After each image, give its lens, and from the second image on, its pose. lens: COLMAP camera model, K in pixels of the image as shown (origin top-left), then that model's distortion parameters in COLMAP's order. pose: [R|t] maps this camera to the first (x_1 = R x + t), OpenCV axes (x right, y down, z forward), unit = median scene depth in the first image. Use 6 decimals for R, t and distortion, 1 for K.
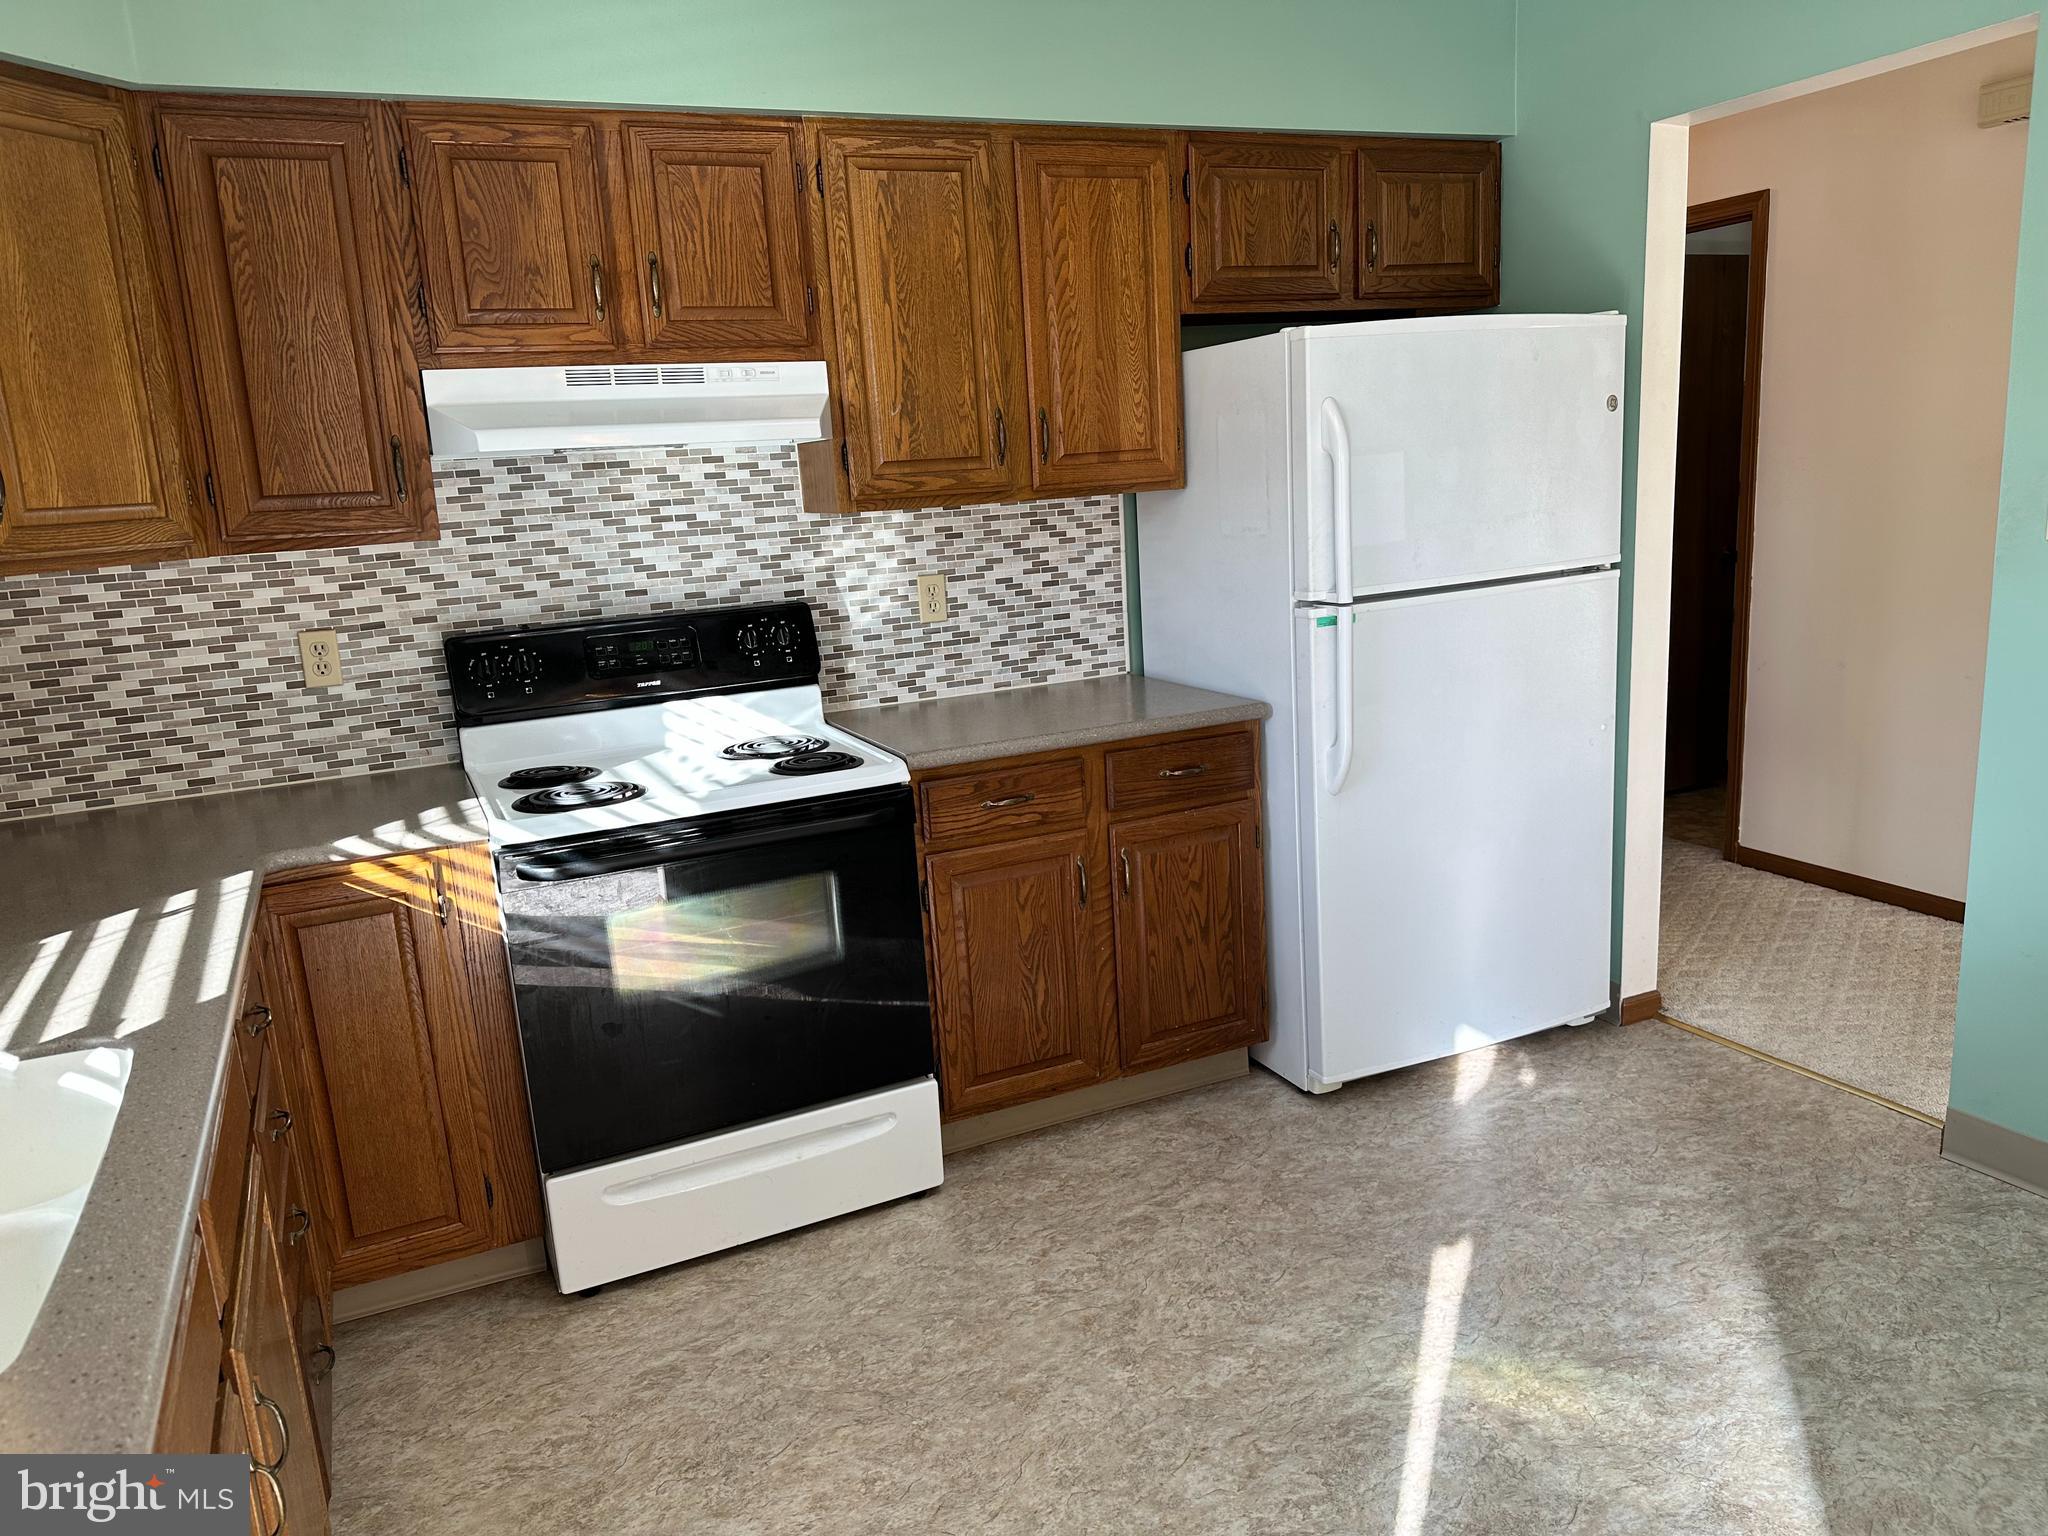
lens RADIAL K [[1425.8, 0, 1046.2], [0, 1425.8, 830.1], [0, 0, 1]] dist [-0.008083, -0.009049]
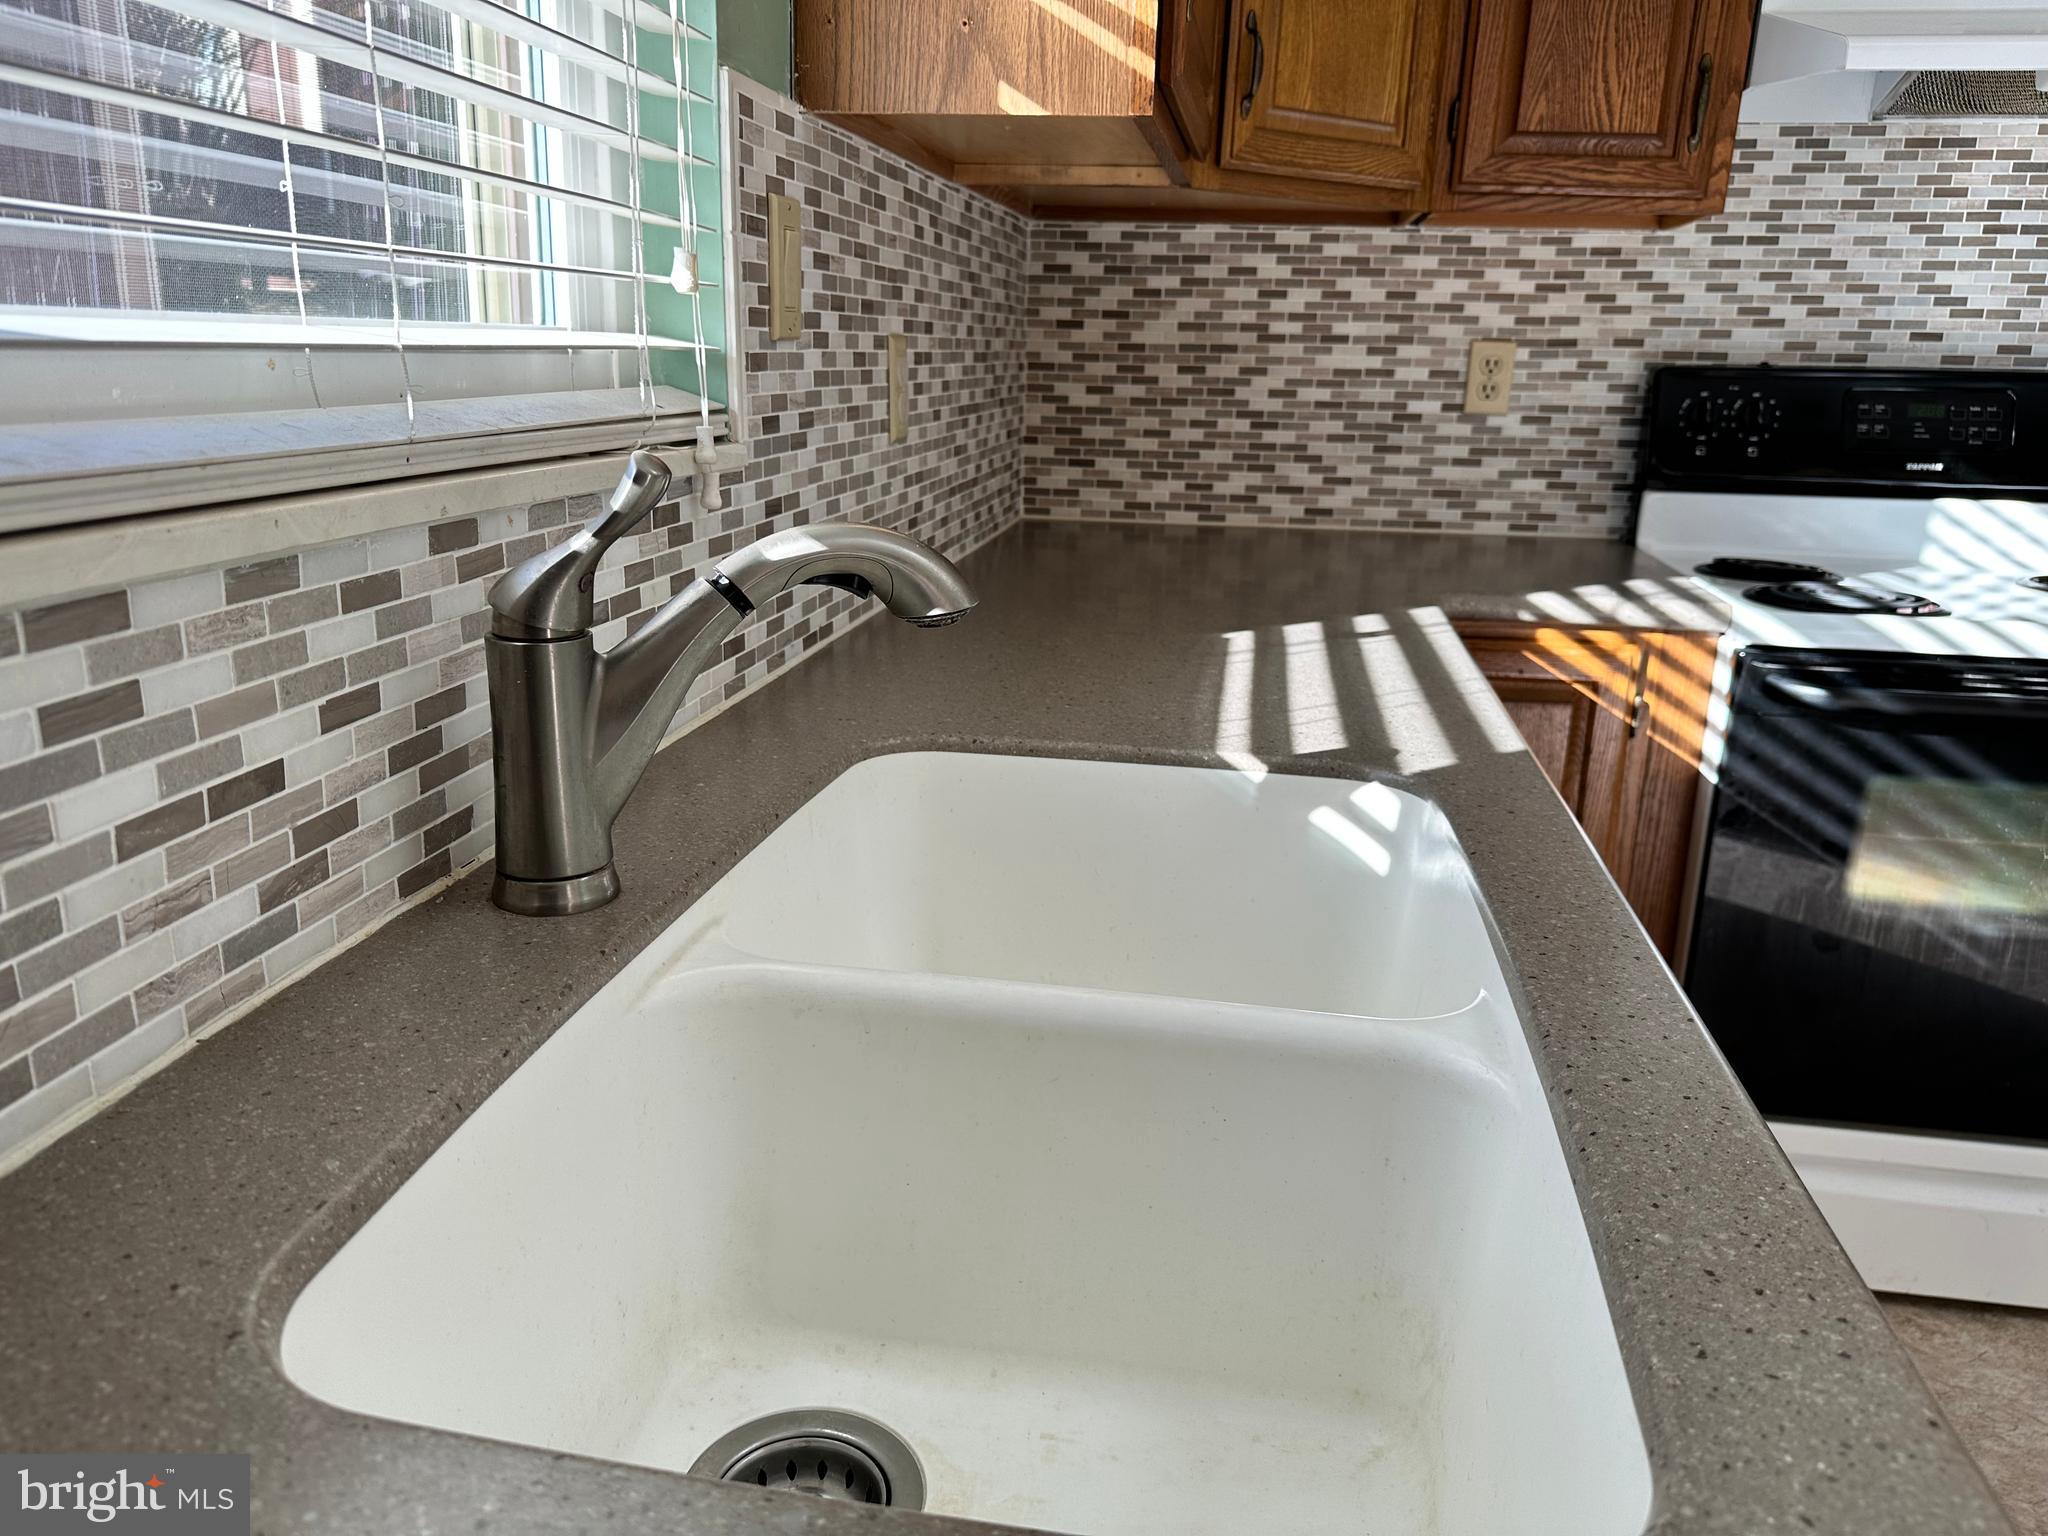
lens RADIAL K [[1453.4, 0, 1017.3], [0, 1453.4, 832.4], [0, 0, 1]] dist [-0.046747, 0.012409]
pose [[0.809002, 0.246307, -0.533712, -0.231162], [-0.199162, 0.969126, 0.145361, 0.058671], [0.553038, -0.011302, 0.833080, 0.185715]]
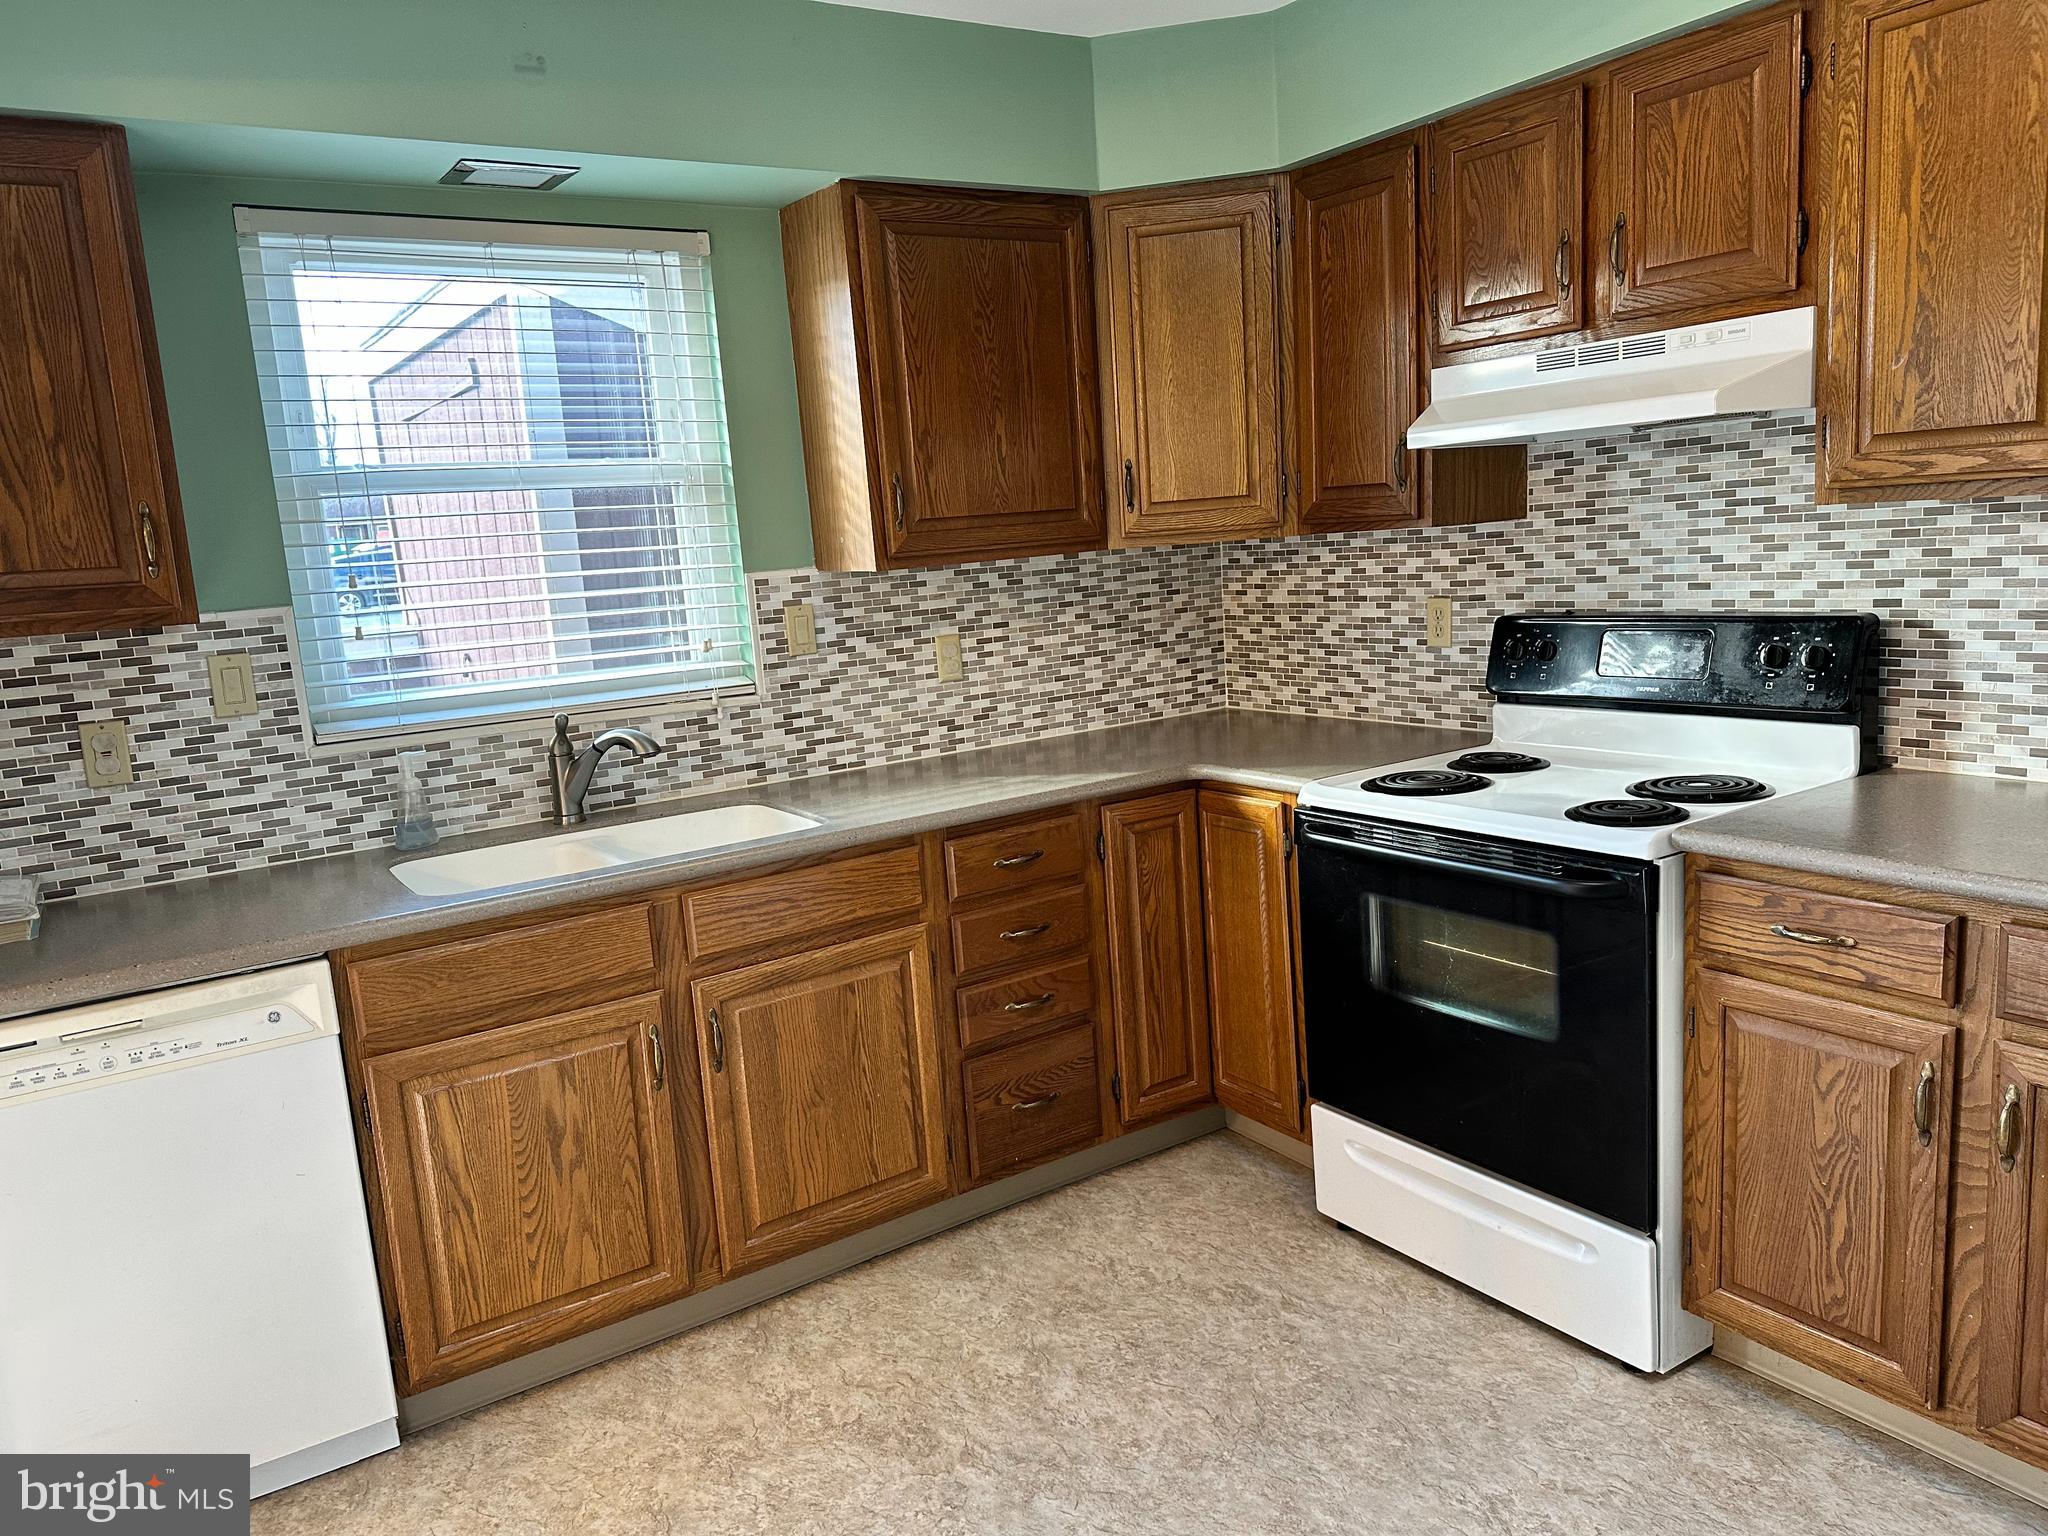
lens RADIAL K [[1424.8, 0, 1028.8], [0, 1424.8, 786.8], [0, 0, 1]] dist [0.104820, -0.136144]
pose [[0.134075, 0.220244, -0.966187, 0.581047], [-0.182234, 0.963842, 0.194422, -0.155439], [0.974071, 0.150005, 0.169363, 0.496653]]
